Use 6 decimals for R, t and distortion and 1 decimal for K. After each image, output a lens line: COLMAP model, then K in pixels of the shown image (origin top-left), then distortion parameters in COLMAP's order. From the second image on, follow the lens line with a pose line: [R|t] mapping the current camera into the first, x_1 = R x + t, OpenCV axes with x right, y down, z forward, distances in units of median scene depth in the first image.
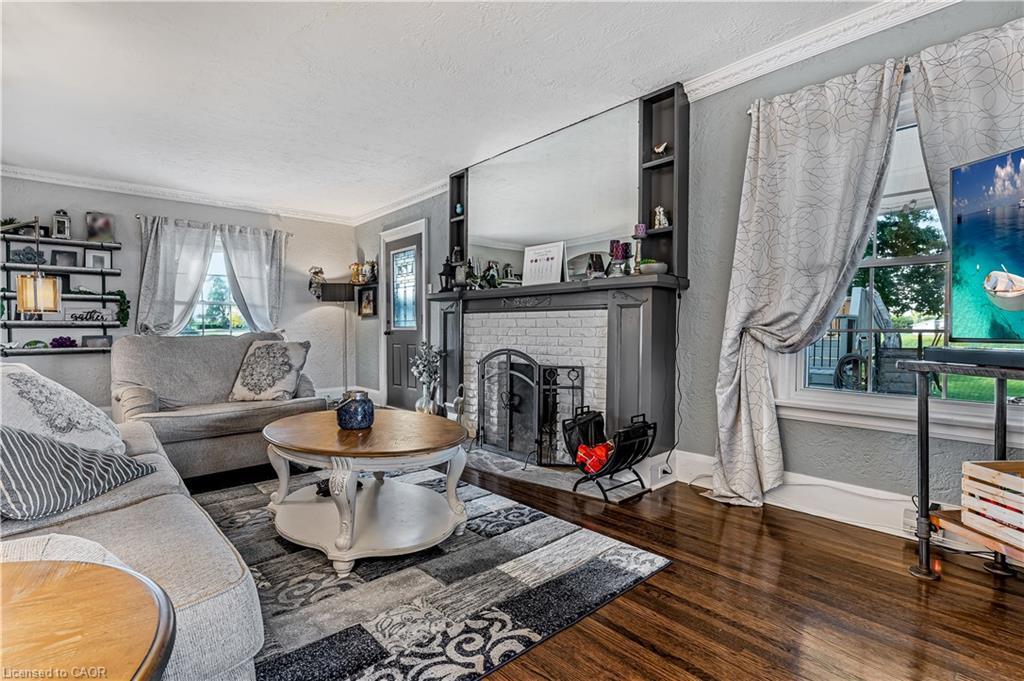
lens RADIAL K [[502.6, 0, 501.4], [0, 502.6, 336.5], [0, 0, 1]] dist [-0.000125, -0.002428]
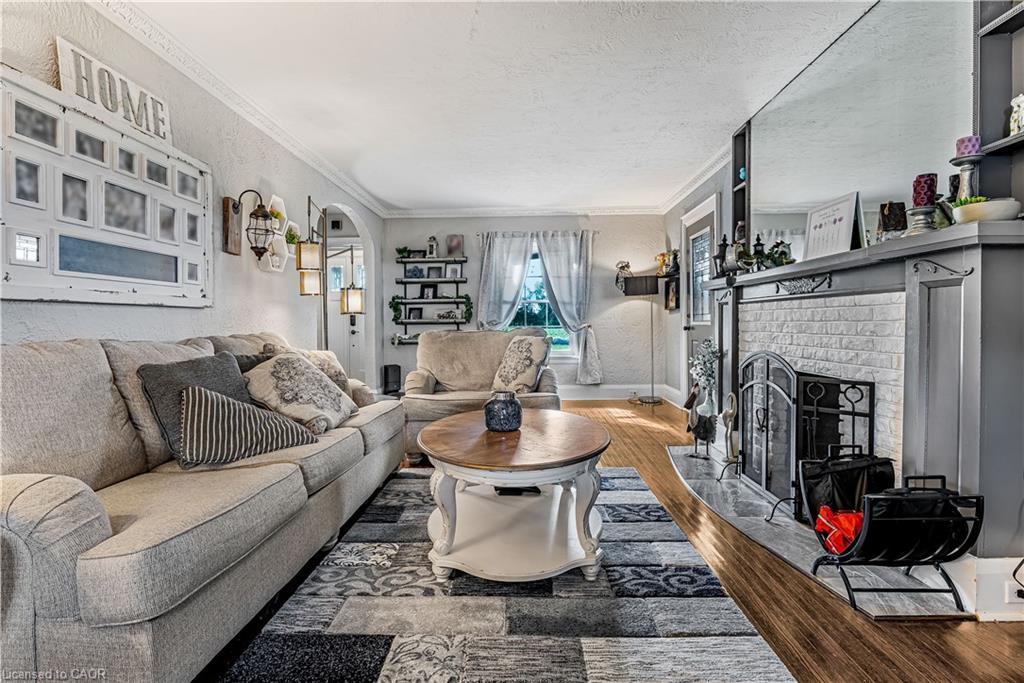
lens RADIAL K [[502.6, 0, 502.8], [0, 502.6, 326.6], [0, 0, 1]] dist [-0.000125, -0.002428]
pose [[0.729451, -0.001424, -0.684032, 0.239671], [-0.003888, 0.999973, -0.006228, -0.004720], [0.684022, 0.007203, 0.729426, 0.201908]]
